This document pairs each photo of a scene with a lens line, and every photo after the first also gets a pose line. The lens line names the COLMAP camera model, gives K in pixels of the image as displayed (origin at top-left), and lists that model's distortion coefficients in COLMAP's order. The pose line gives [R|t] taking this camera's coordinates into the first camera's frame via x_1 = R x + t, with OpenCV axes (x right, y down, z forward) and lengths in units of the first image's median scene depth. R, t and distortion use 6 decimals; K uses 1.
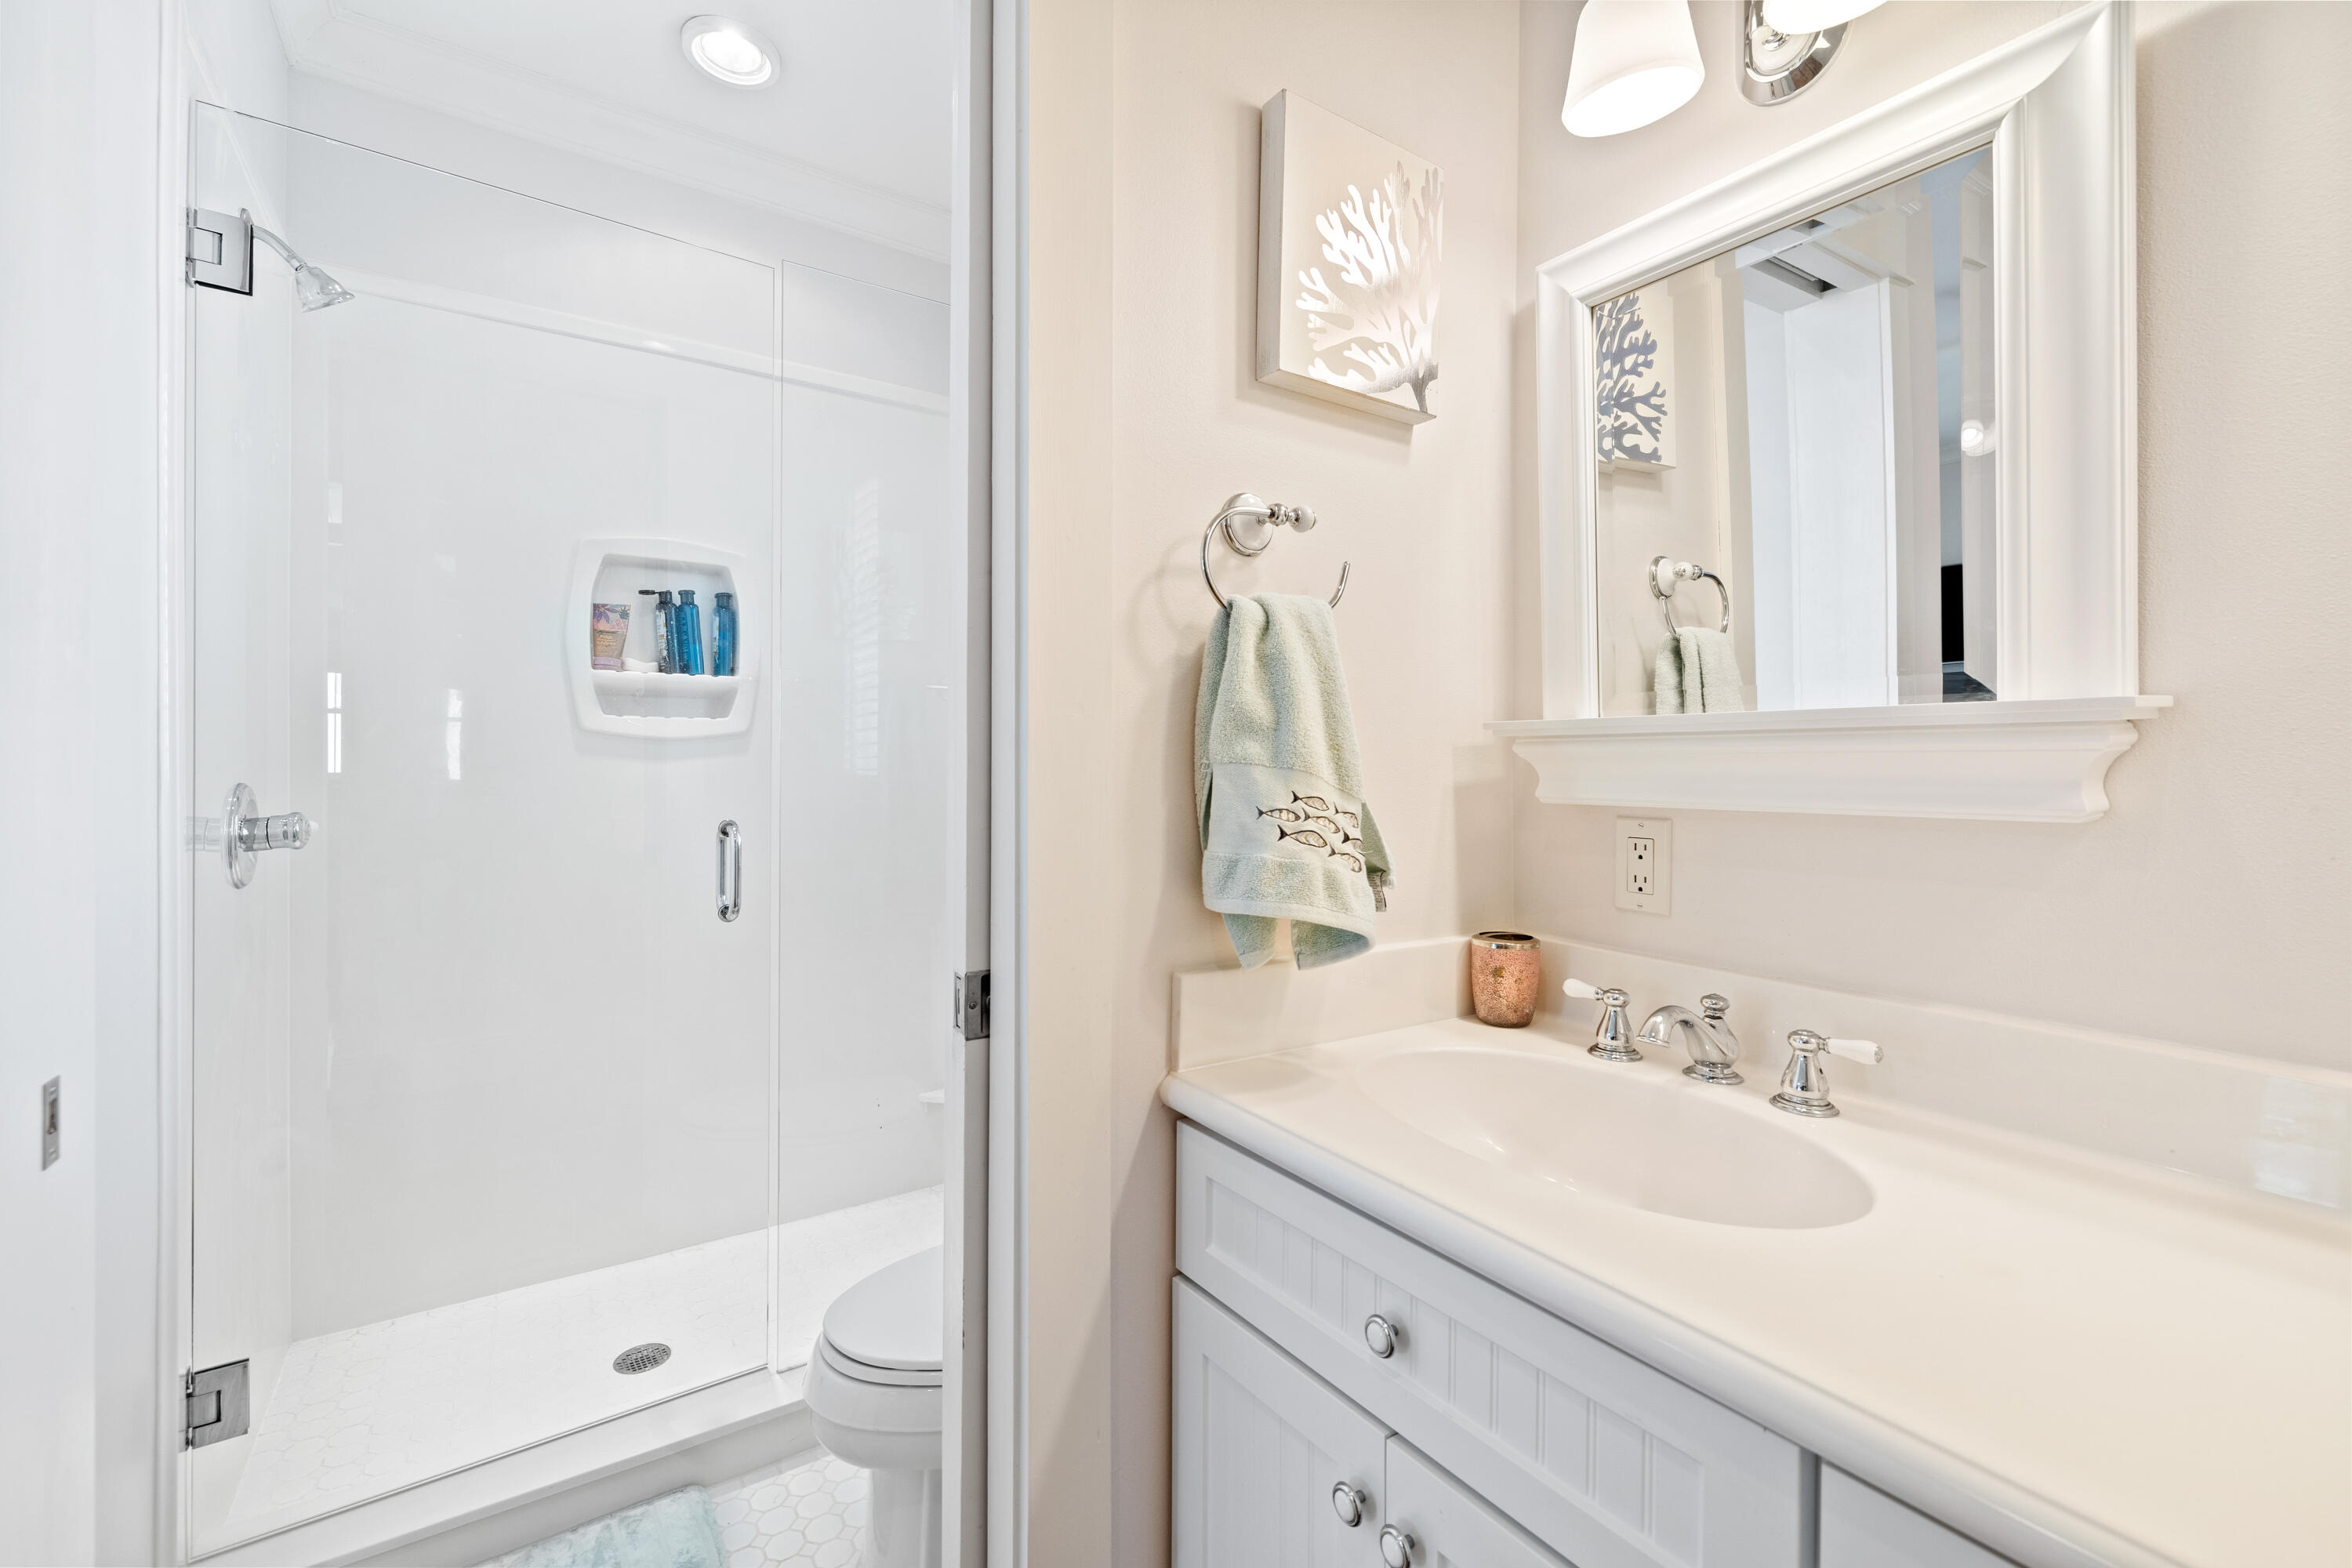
lens RADIAL K [[995.1, 0, 1161.3], [0, 995.1, 766.3], [0, 0, 1]] dist [-0.000499, 0.000169]
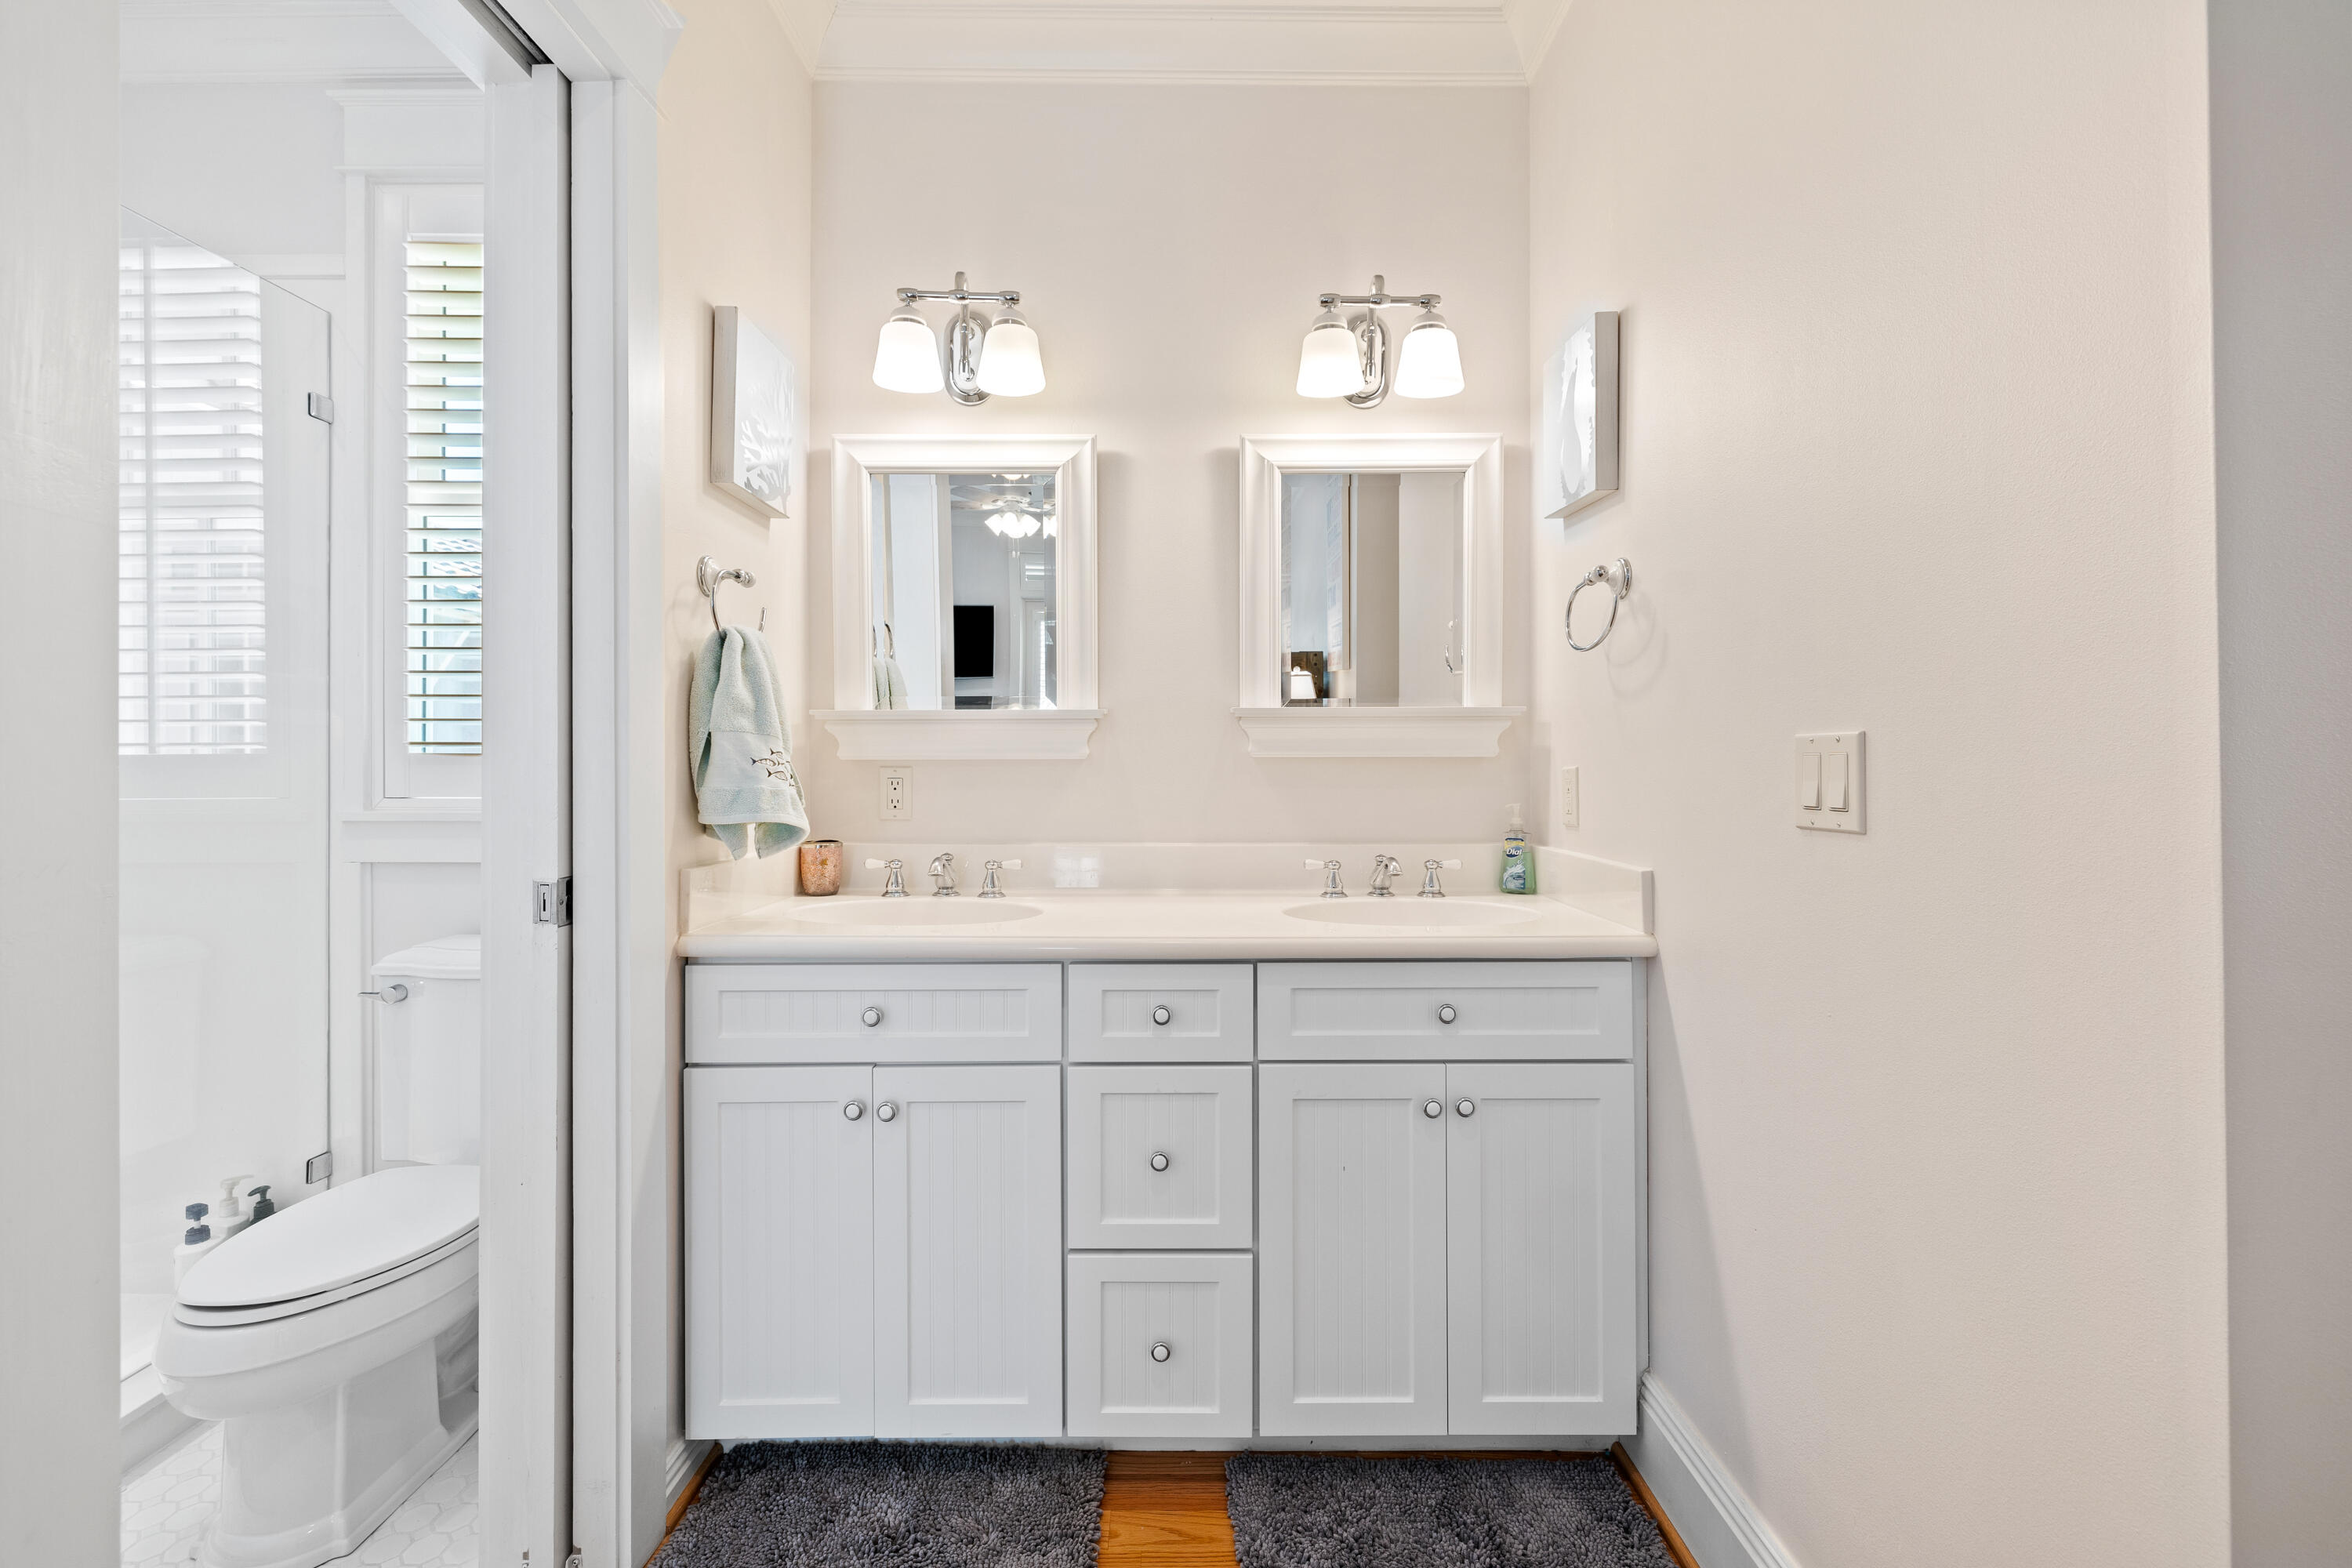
lens RADIAL K [[995.1, 0, 1175.5], [0, 995.1, 765.8], [0, 0, 1]] dist [-0.000499, 0.000169]
pose [[0.556953, -0.013859, 0.830428, -0.828651], [0.004937, 0.999898, 0.013376, 0.033172], [-0.830529, -0.003350, 0.556965, -0.473416]]
